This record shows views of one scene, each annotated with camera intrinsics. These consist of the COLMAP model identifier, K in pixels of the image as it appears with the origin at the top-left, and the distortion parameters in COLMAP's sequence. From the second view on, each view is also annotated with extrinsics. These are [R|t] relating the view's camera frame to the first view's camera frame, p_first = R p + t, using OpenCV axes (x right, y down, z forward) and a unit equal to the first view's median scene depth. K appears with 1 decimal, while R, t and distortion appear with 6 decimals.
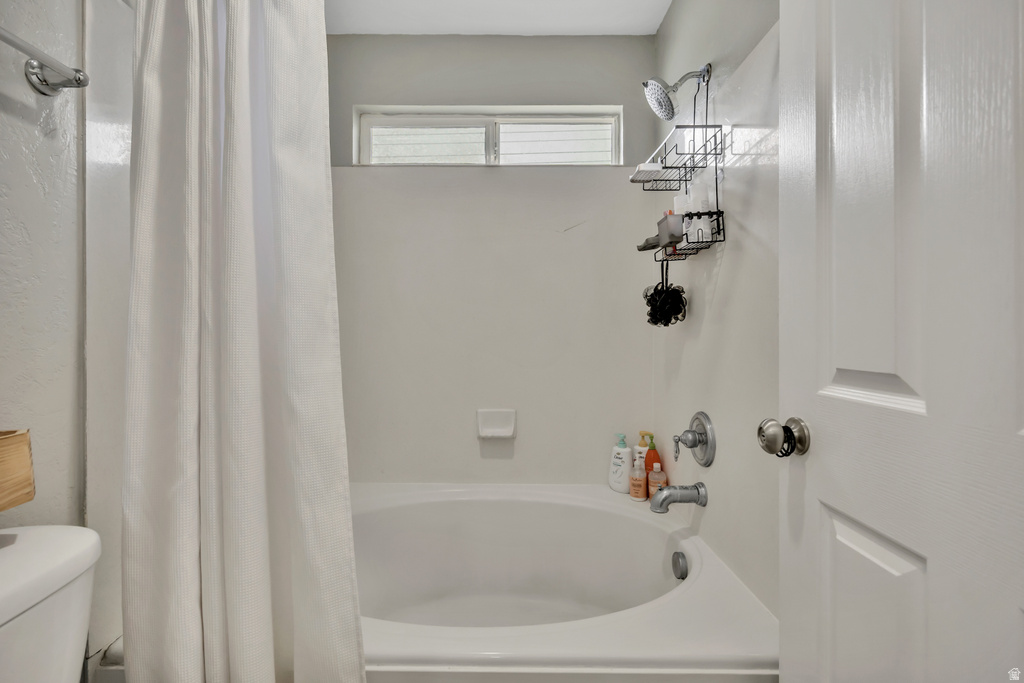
lens RADIAL K [[443.7, 0, 495.9], [0, 443.7, 330.2], [0, 0, 1]] dist [0.000019, 0.000241]
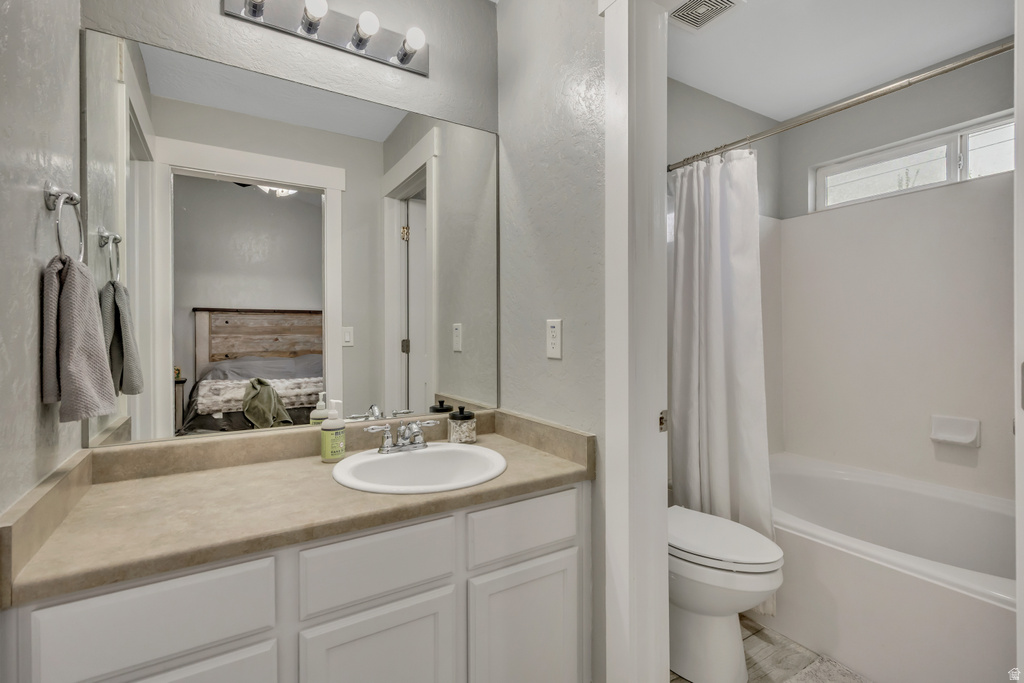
lens RADIAL K [[443.7, 0, 510.4], [0, 443.7, 337.2], [0, 0, 1]] dist [0.000019, 0.000241]
pose [[0.536930, 0.003042, -0.843621, 0.323535], [0.004896, 0.999965, 0.006722, -0.024467], [0.843613, -0.007739, 0.536896, -0.458833]]
